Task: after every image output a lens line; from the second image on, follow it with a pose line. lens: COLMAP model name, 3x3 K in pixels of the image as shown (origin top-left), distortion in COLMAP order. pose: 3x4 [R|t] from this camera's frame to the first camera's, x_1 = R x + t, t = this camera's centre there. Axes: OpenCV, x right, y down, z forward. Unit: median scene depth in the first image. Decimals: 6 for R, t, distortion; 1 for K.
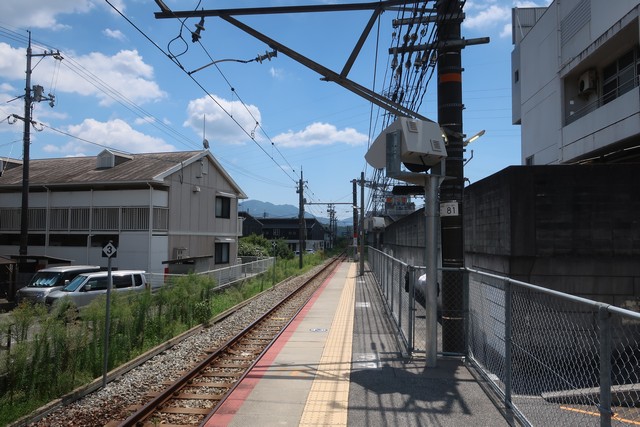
lens RADIAL K [[502.3, 0, 320.8], [0, 502.3, 215.0], [0, 0, 1]] dist [-0.006845, 0.005372]
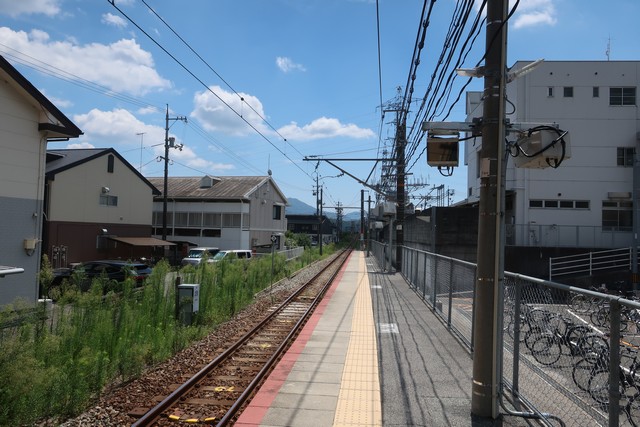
lens RADIAL K [[502.3, 0, 320.8], [0, 502.3, 215.0], [0, 0, 1]] dist [-0.006845, 0.005372]
pose [[0.999785, 0.019700, -0.006492, -0.061708], [-0.019618, 0.999730, 0.012462, -0.034318], [0.006736, -0.012332, 0.999901, -0.617361]]
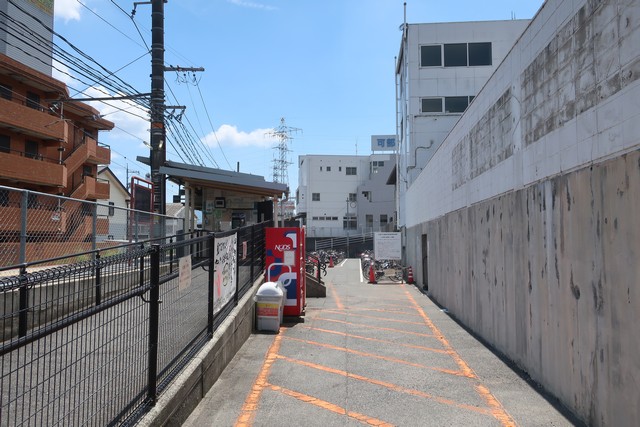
lens RADIAL K [[502.3, 0, 320.8], [0, 502.3, 215.0], [0, 0, 1]] dist [-0.006845, 0.005372]
pose [[0.981879, 0.000108, 0.189508, -0.043305], [0.000331, 0.999997, -0.002281, -0.065352], [-0.189507, 0.002303, 0.981877, -1.929619]]
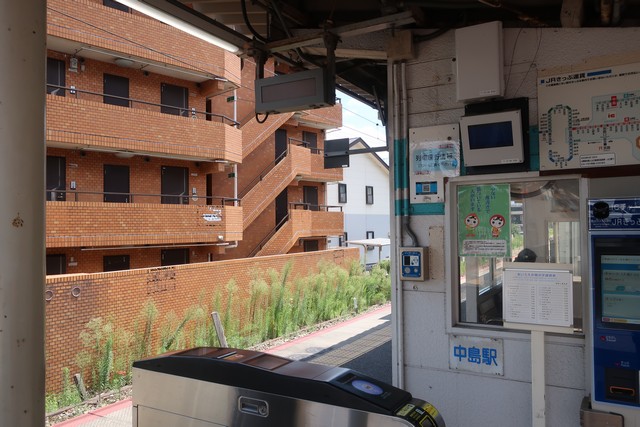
lens RADIAL K [[502.3, 0, 320.8], [0, 502.3, 215.0], [0, 0, 1]] dist [-0.006845, 0.005372]
pose [[0.920206, -0.029762, -0.390302, -0.041676], [0.040832, 0.998964, 0.020094, -0.070819], [0.389300, -0.034428, 0.920467, -1.337393]]
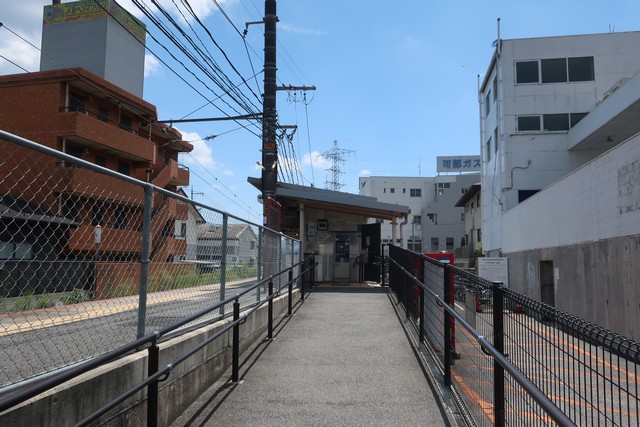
lens RADIAL K [[502.3, 0, 320.8], [0, 502.3, 215.0], [0, 0, 1]] dist [-0.006845, 0.005372]
pose [[0.995215, 0.013332, 0.096793, -0.115486], [-0.008993, 0.998941, -0.045122, -0.066921], [-0.097292, 0.044036, 0.994281, -1.889026]]
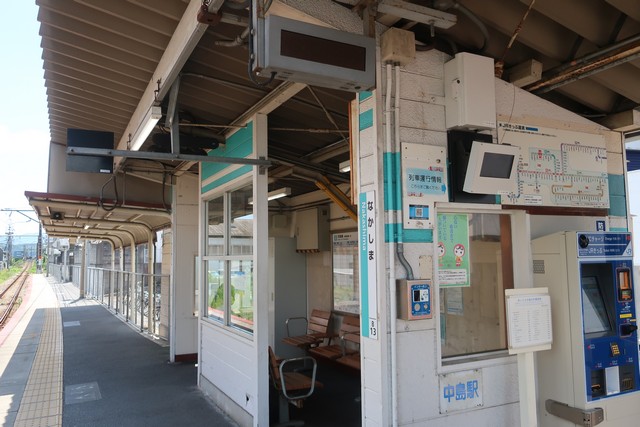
lens RADIAL K [[502.3, 0, 320.8], [0, 502.3, 215.0], [0, 0, 1]] dist [-0.006845, 0.005372]
pose [[0.829475, 0.024315, 0.558014, -0.135962], [-0.005878, 0.999377, -0.034810, -0.069446], [-0.558513, 0.025595, 0.829101, -1.296062]]
